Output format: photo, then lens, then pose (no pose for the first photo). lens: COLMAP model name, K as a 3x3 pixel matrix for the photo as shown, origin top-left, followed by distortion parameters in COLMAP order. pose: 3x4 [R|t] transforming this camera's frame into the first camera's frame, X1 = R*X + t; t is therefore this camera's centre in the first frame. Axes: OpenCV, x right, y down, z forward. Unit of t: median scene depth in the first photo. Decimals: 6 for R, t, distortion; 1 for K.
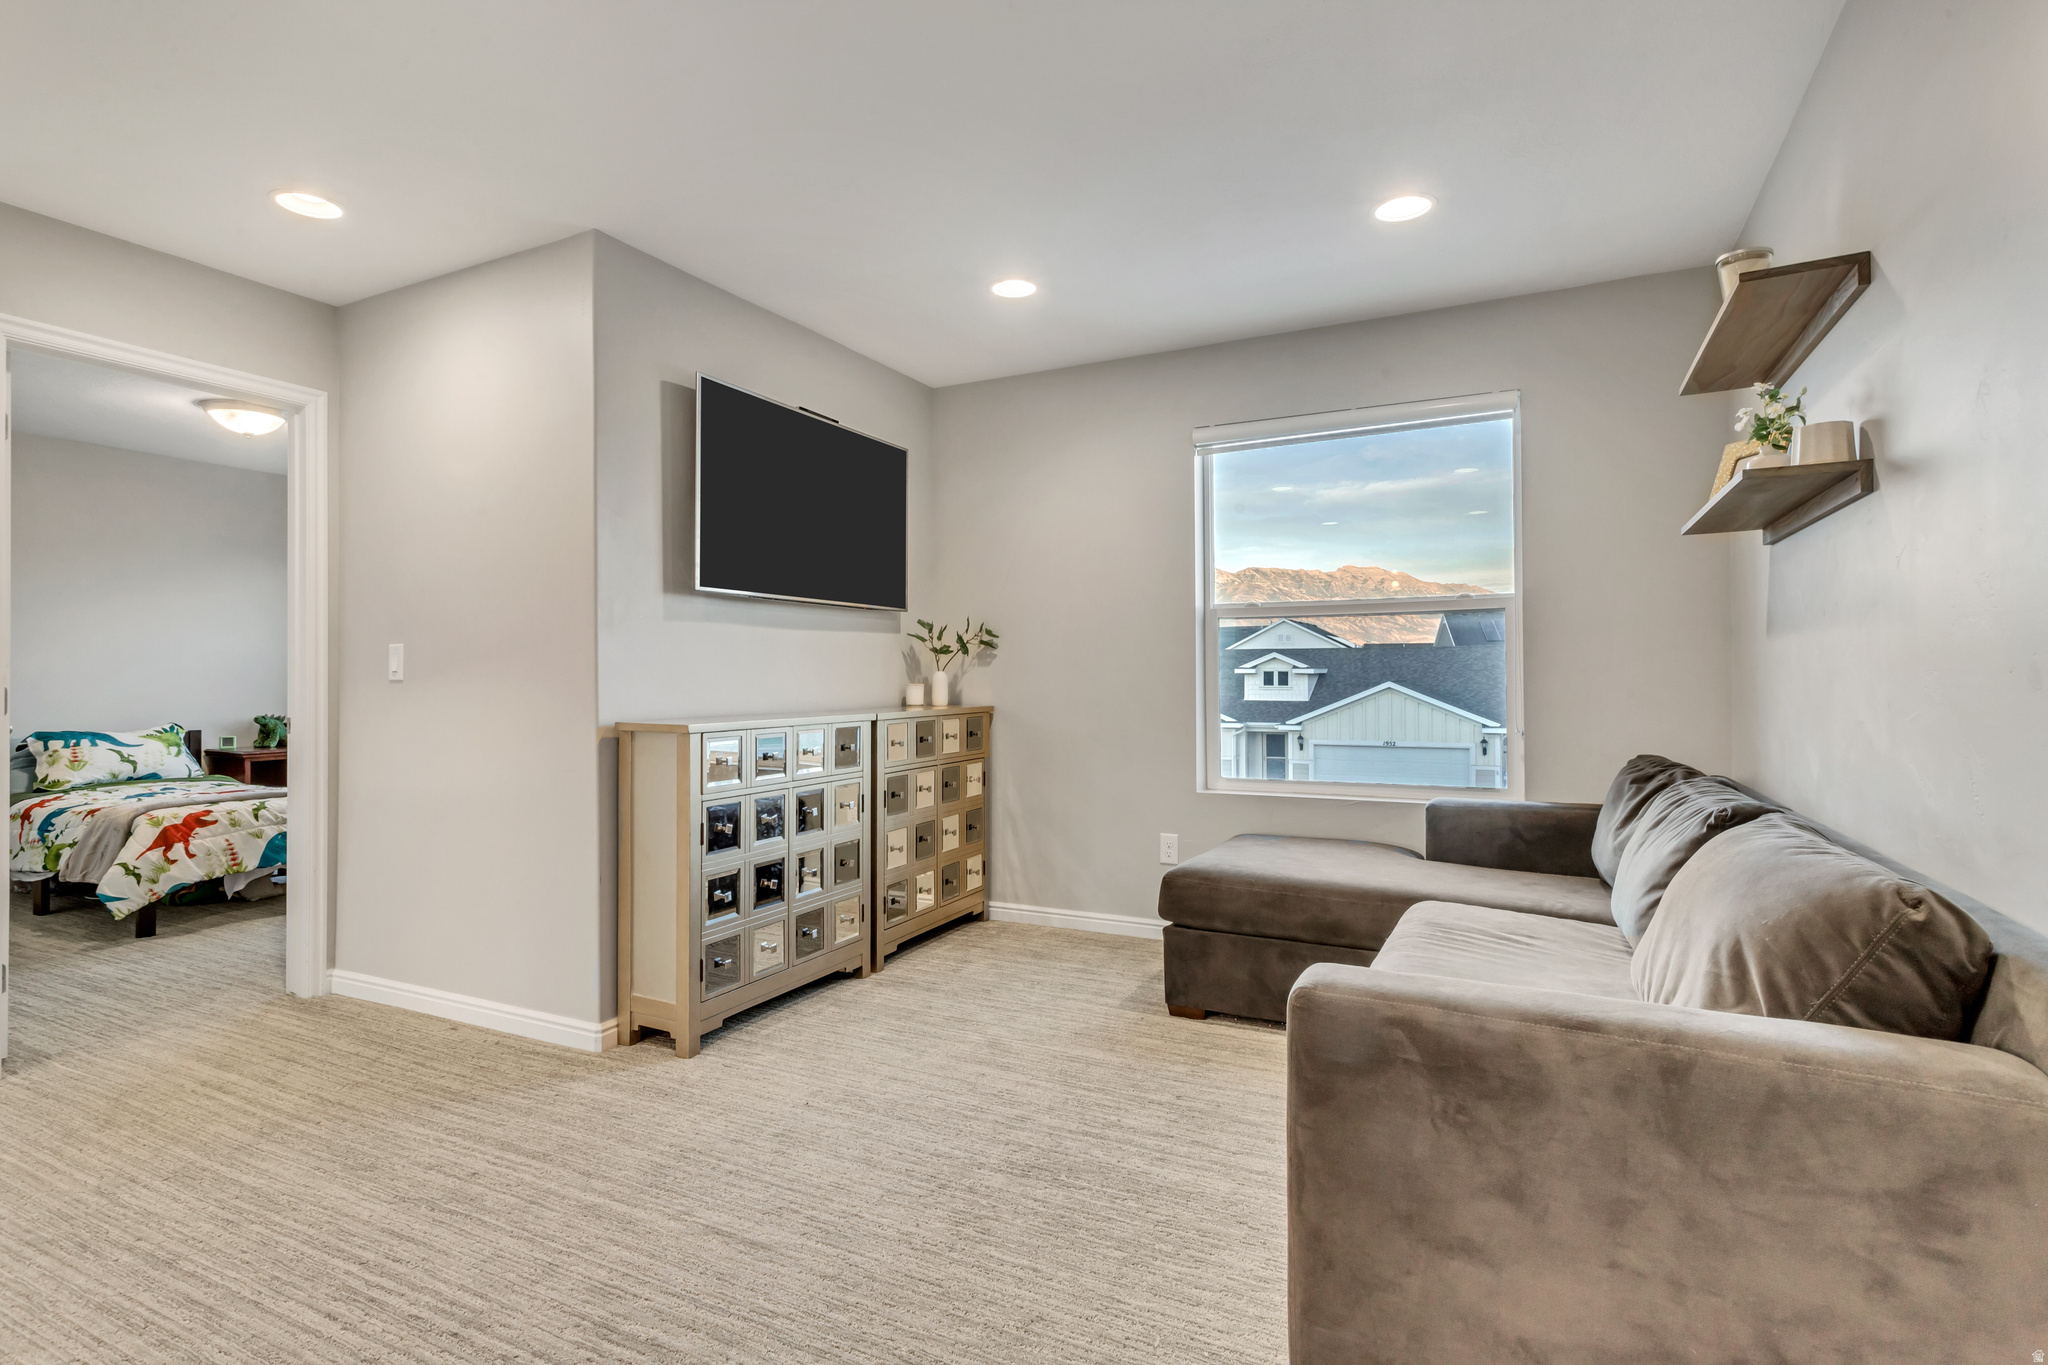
lens RADIAL K [[982.4, 0, 1019.7], [0, 982.4, 682.3], [0, 0, 1]] dist [0.001634, 0.000756]
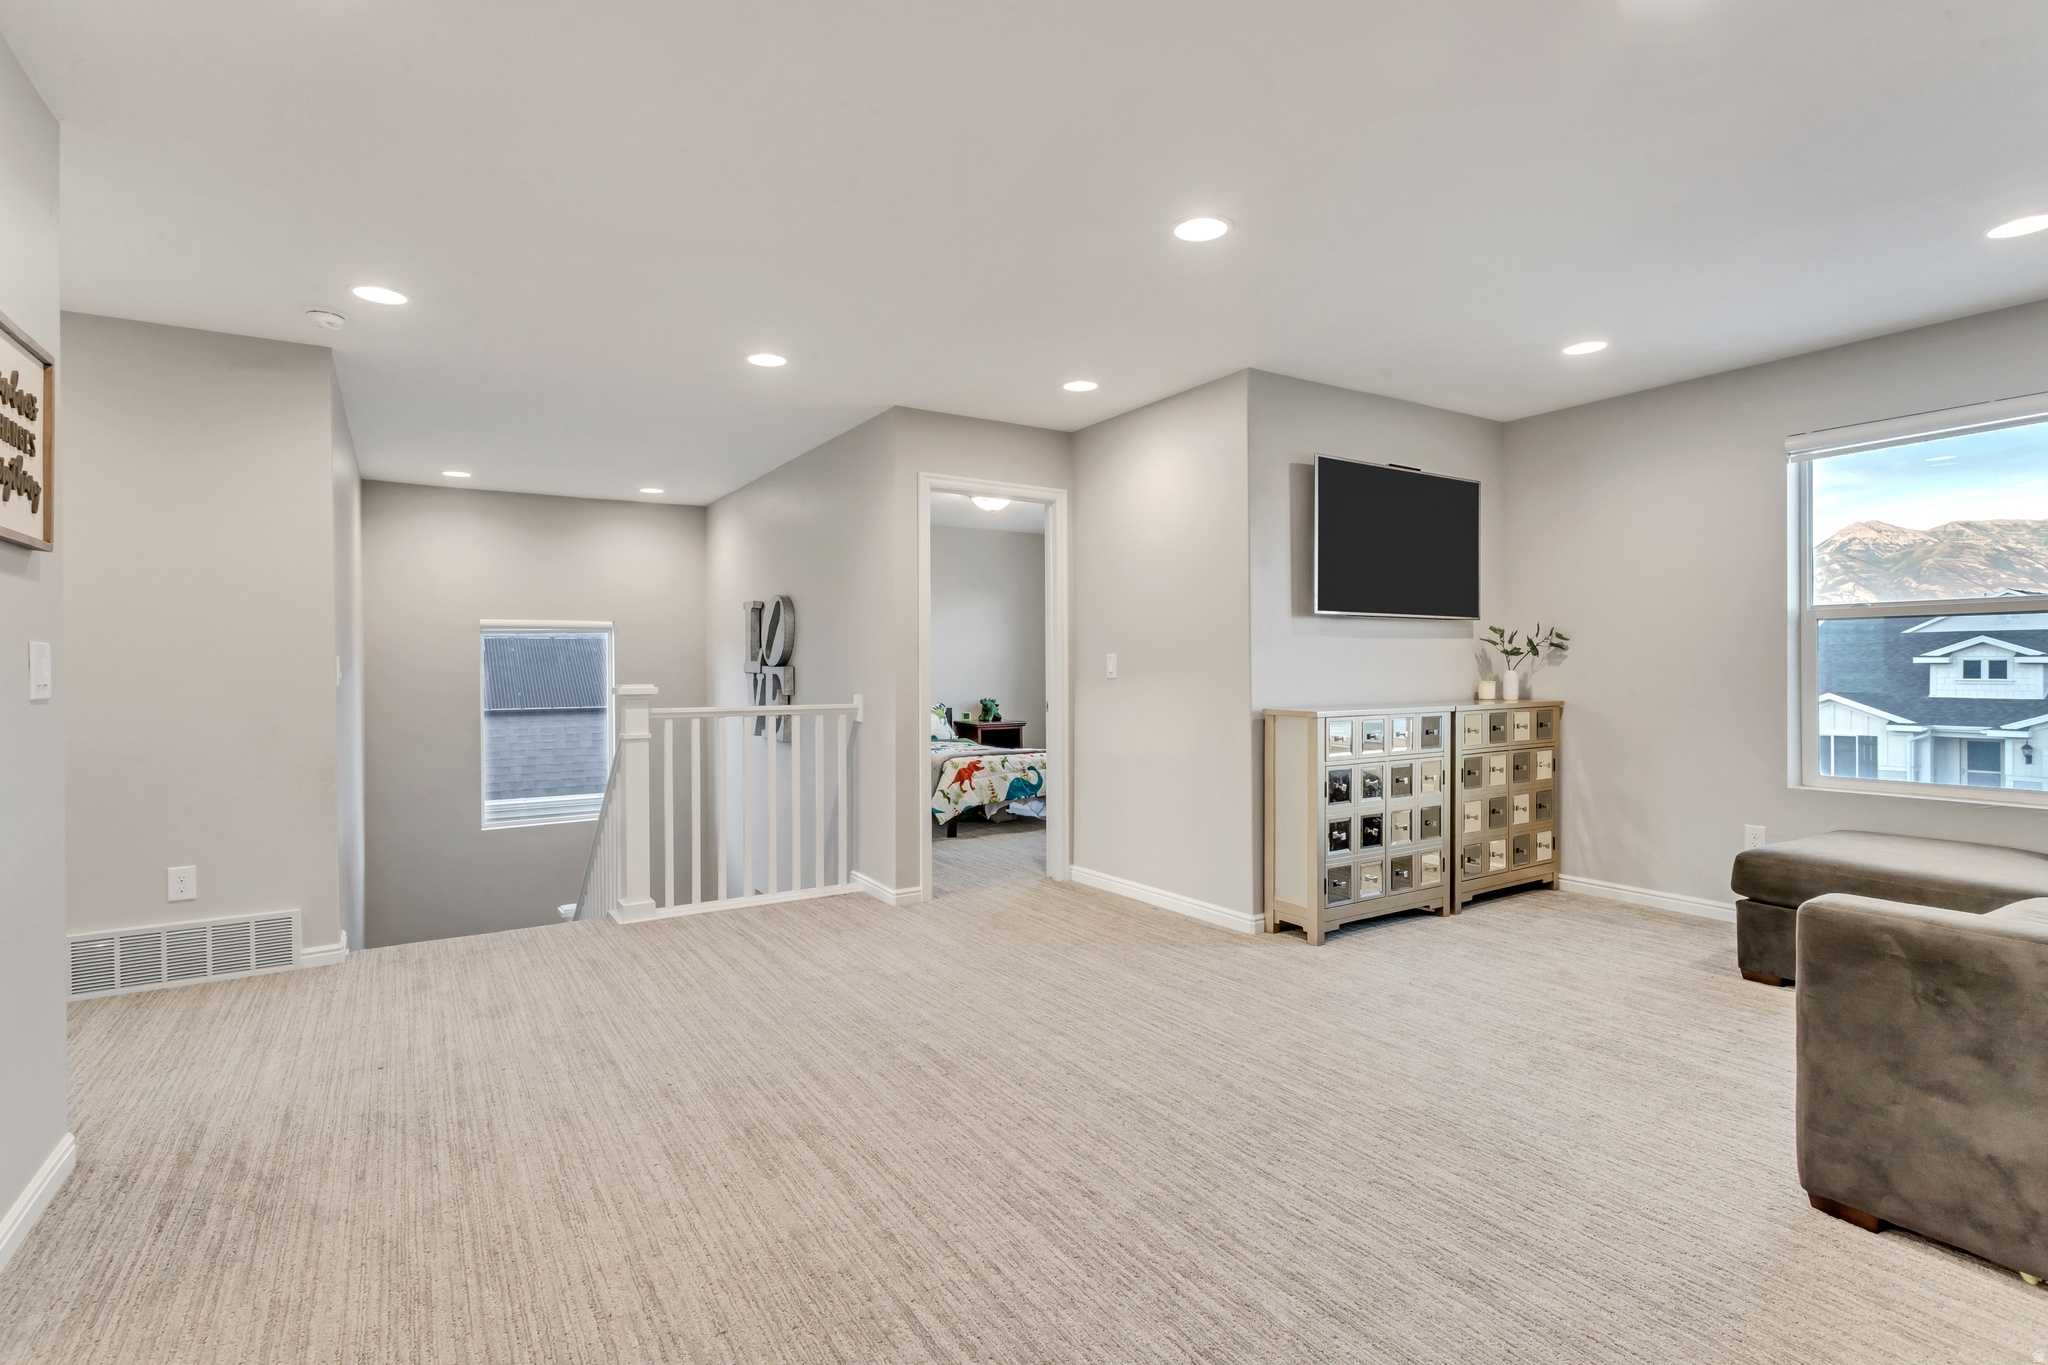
lens RADIAL K [[963.5, 0, 1029.3], [0, 963.5, 674.8], [0, 0, 1]] dist [0.008418, 0.000911]
pose [[0.861665, 0.002809, -0.507469, 0.010001], [-0.001267, 0.999993, 0.003384, -0.012237], [0.507476, -0.002273, 0.861663, -0.357268]]
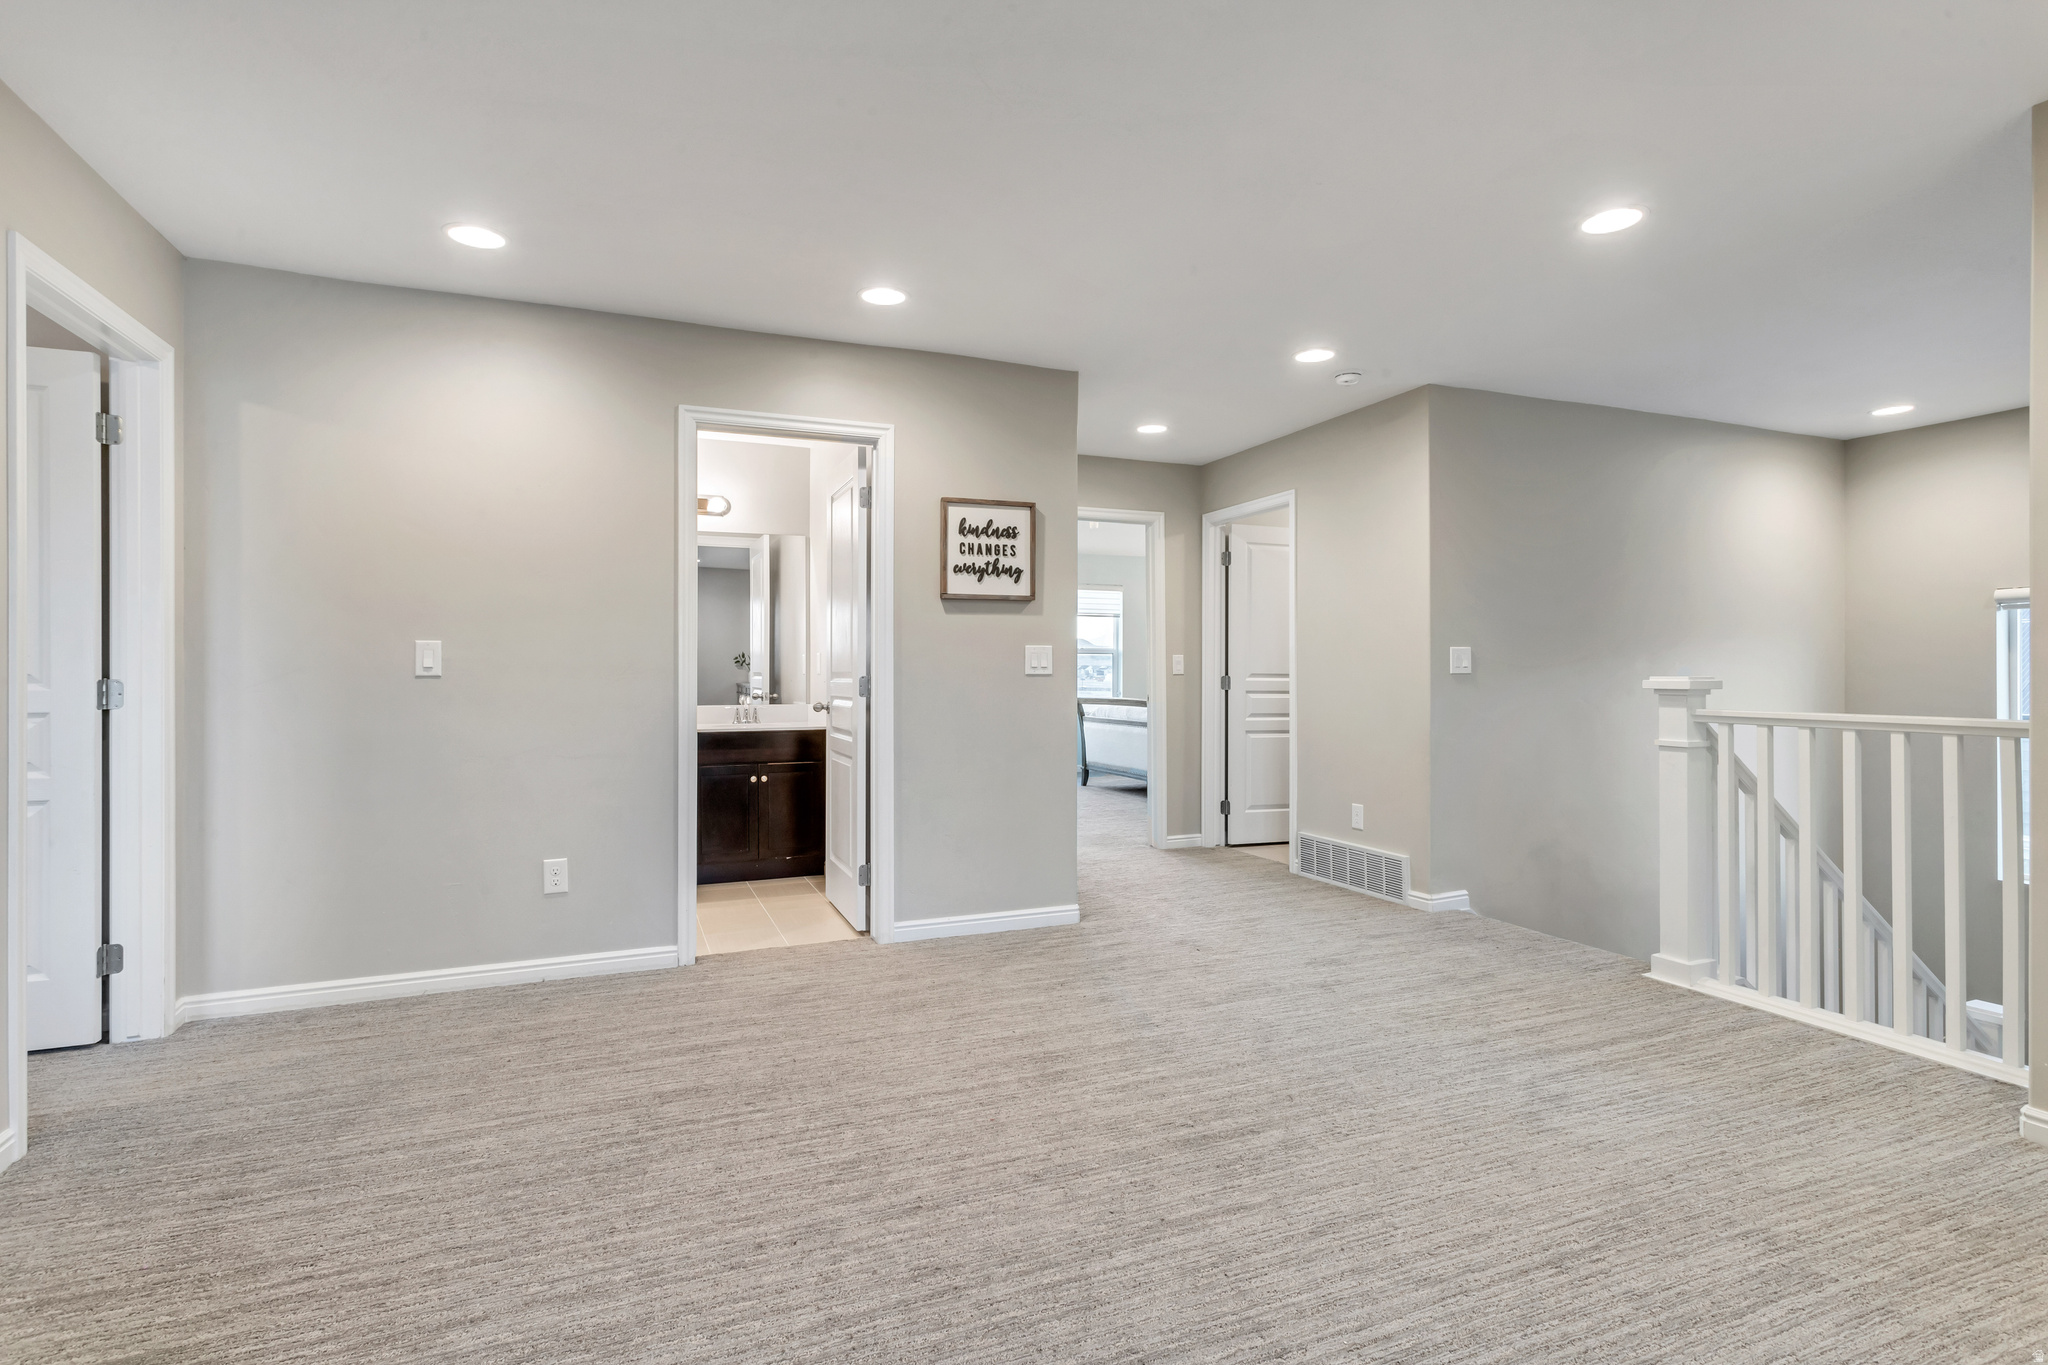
lens RADIAL K [[1006.7, 0, 1021.4], [0, 1006.7, 669.1], [0, 0, 1]] dist [0.002684, 0.000775]
pose [[-0.656166, 0.002992, -0.754611, 0.138804], [-0.000475, 0.999990, 0.004378, -0.005440], [0.754617, 0.003231, -0.656158, 0.711725]]
